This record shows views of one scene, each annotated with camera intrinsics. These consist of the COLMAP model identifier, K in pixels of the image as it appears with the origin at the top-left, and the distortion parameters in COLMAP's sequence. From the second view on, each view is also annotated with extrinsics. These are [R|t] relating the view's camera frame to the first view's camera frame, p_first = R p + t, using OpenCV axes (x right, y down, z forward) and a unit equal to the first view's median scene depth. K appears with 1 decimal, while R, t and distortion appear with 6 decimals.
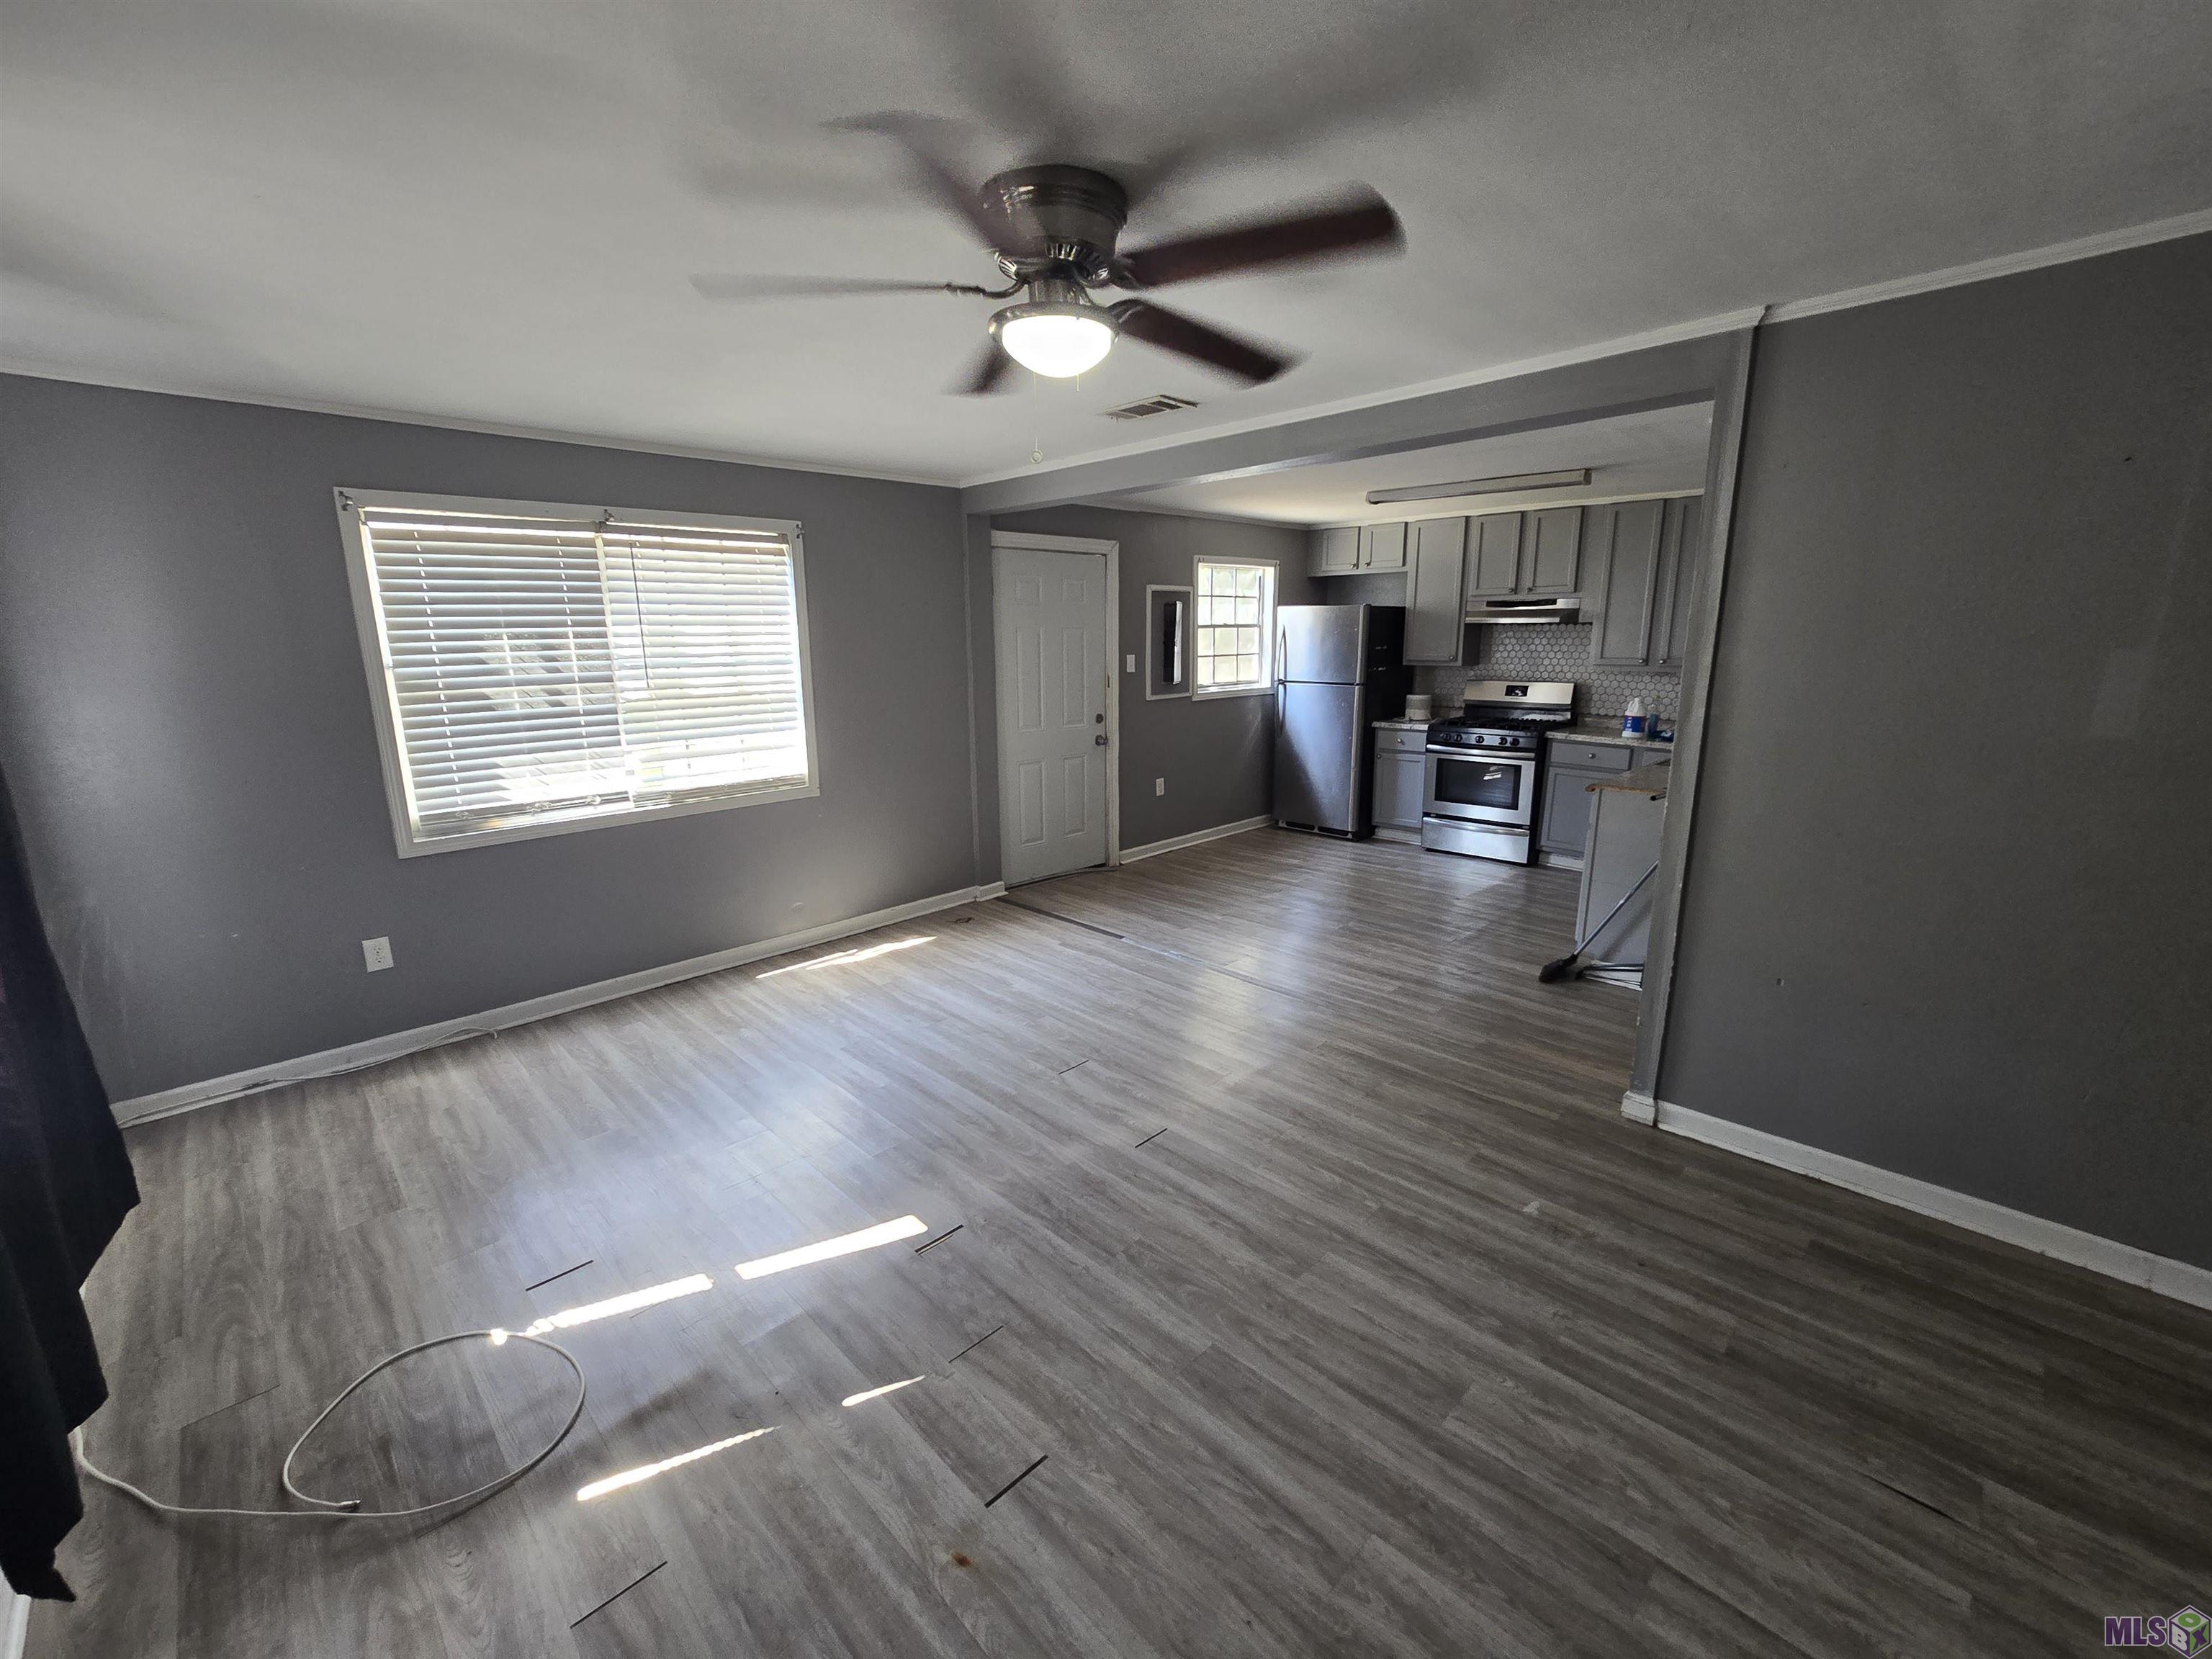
lens RADIAL K [[902.1, 0, 1106.0], [0, 902.1, 829.5], [0, 0, 1]] dist [-0.000297, 0.000633]
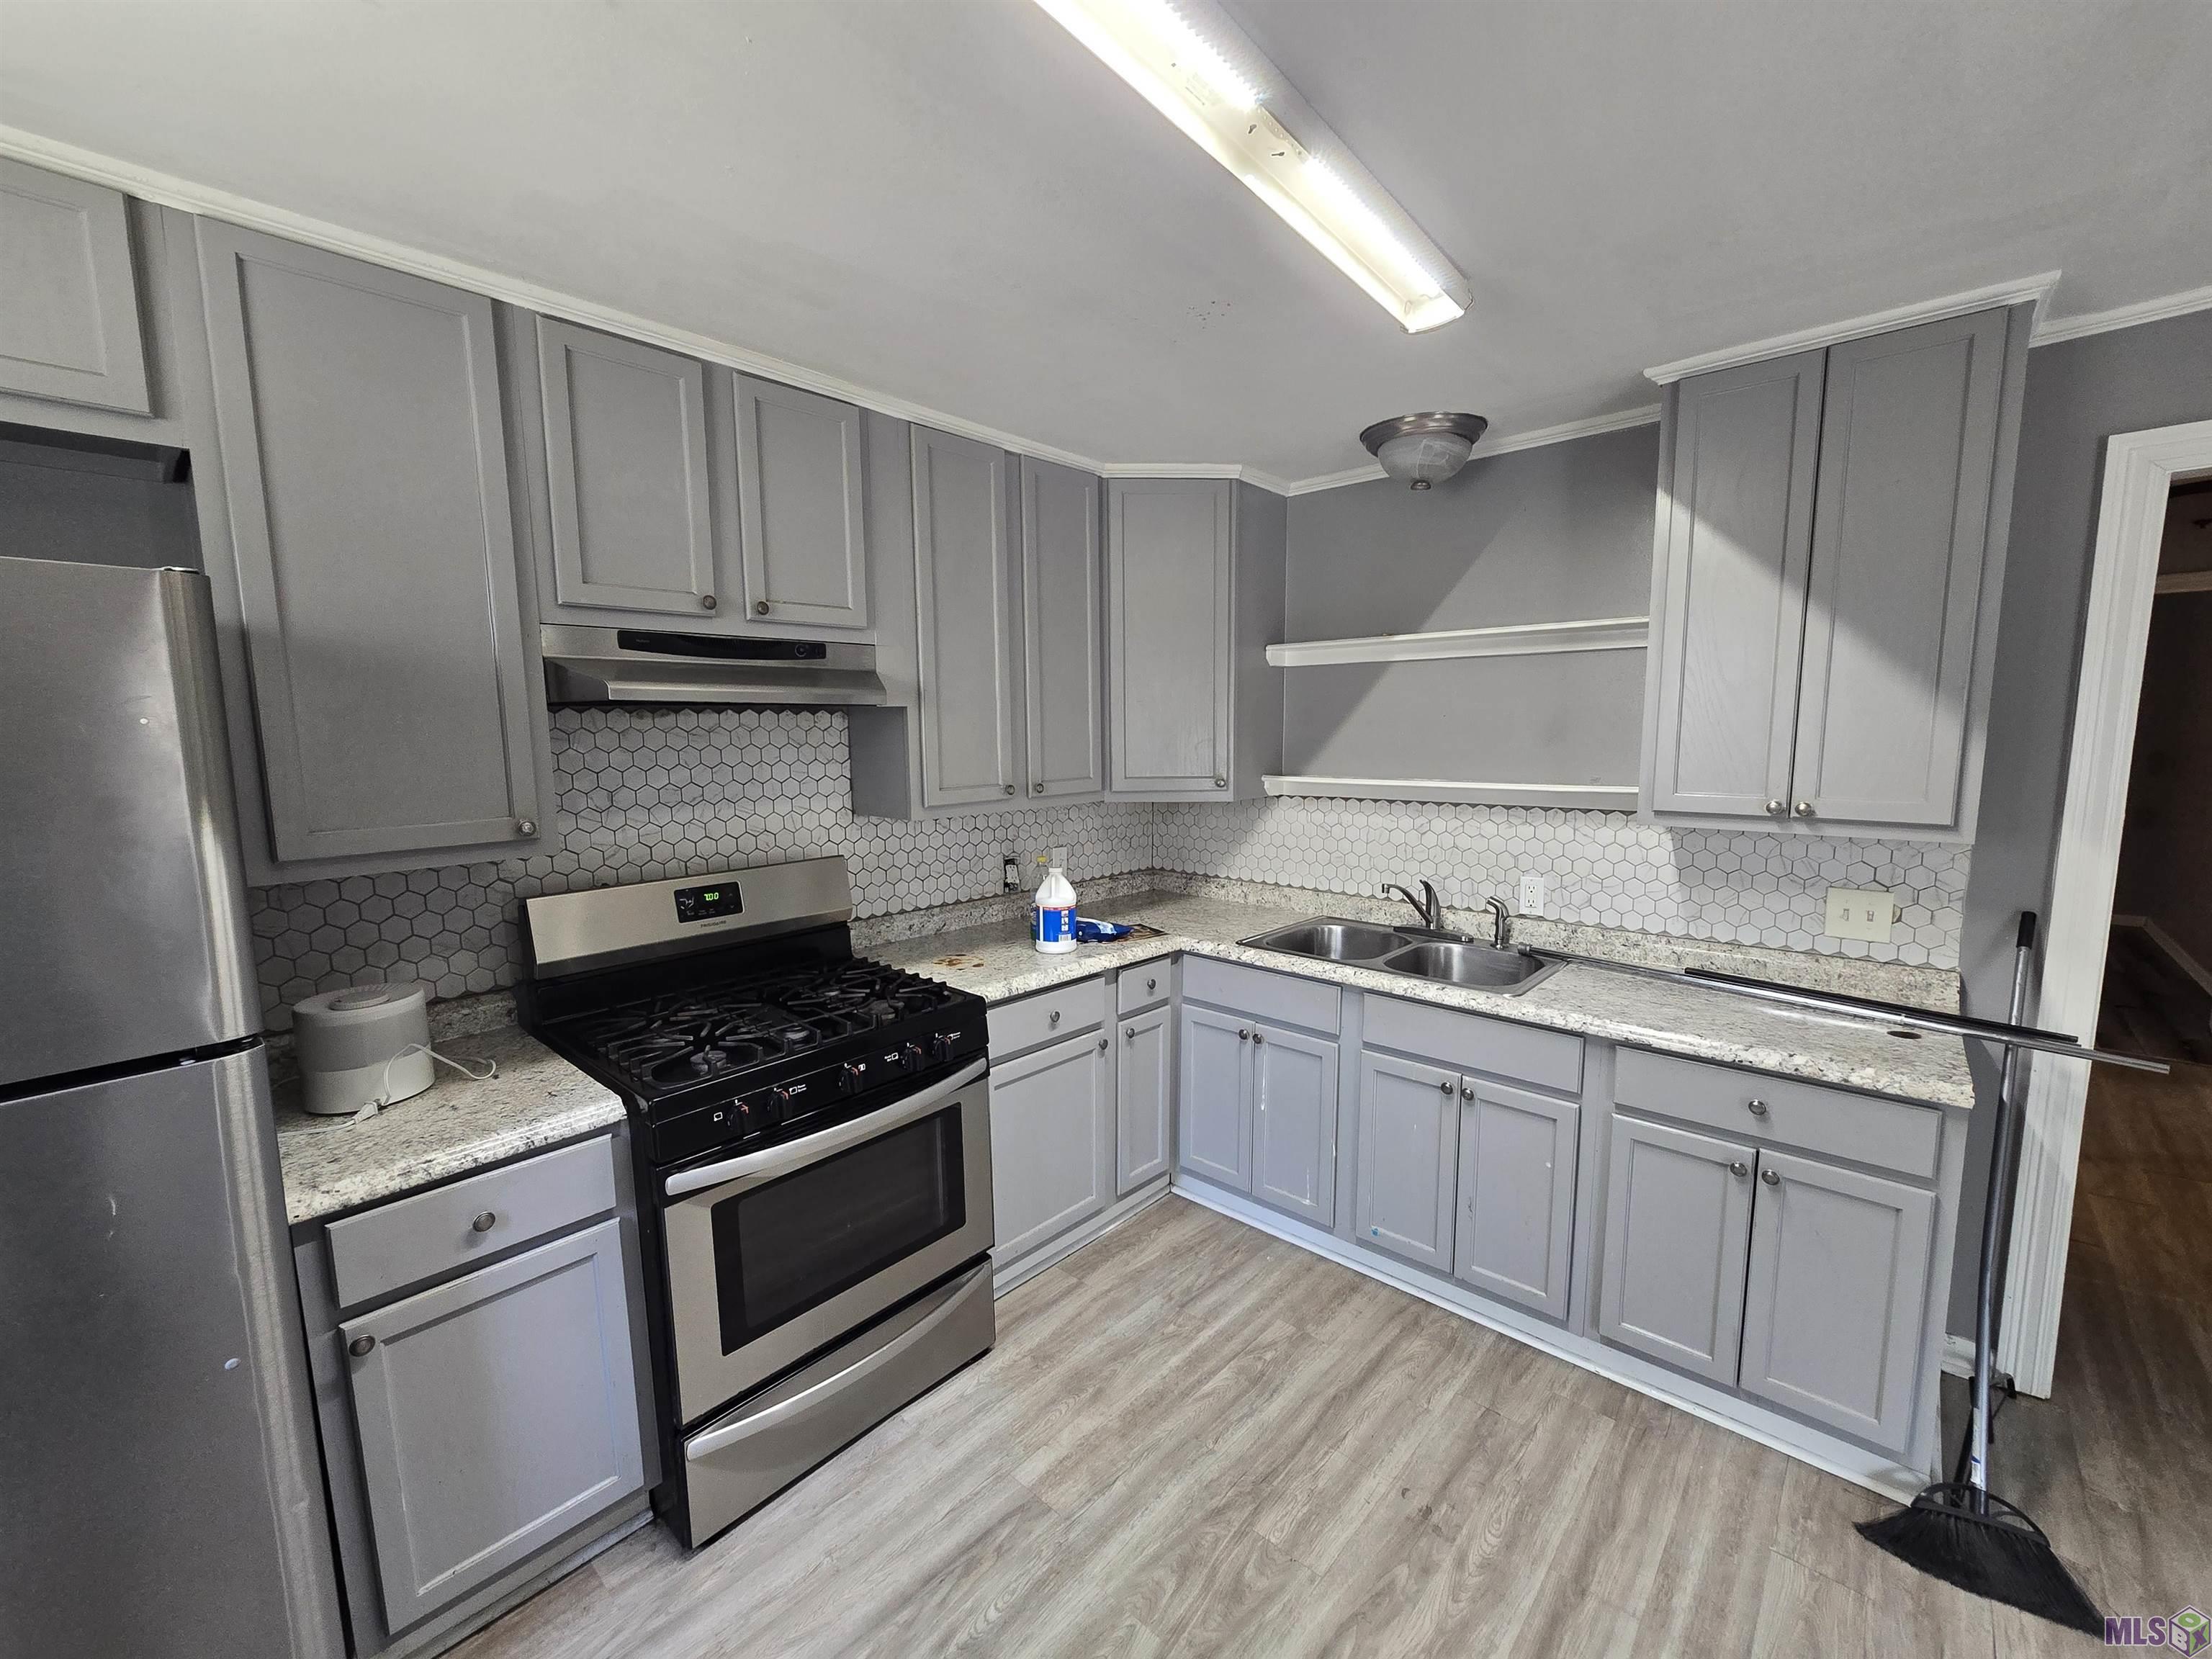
lens RADIAL K [[902.1, 0, 1106.0], [0, 902.1, 829.5], [0, 0, 1]] dist [-0.000297, 0.000633]
pose [[-0.065300, -0.112129, 0.991546, 0.272445], [0.225478, 0.966309, 0.124124, -0.461782], [-0.972057, 0.231677, -0.037817, 2.106410]]
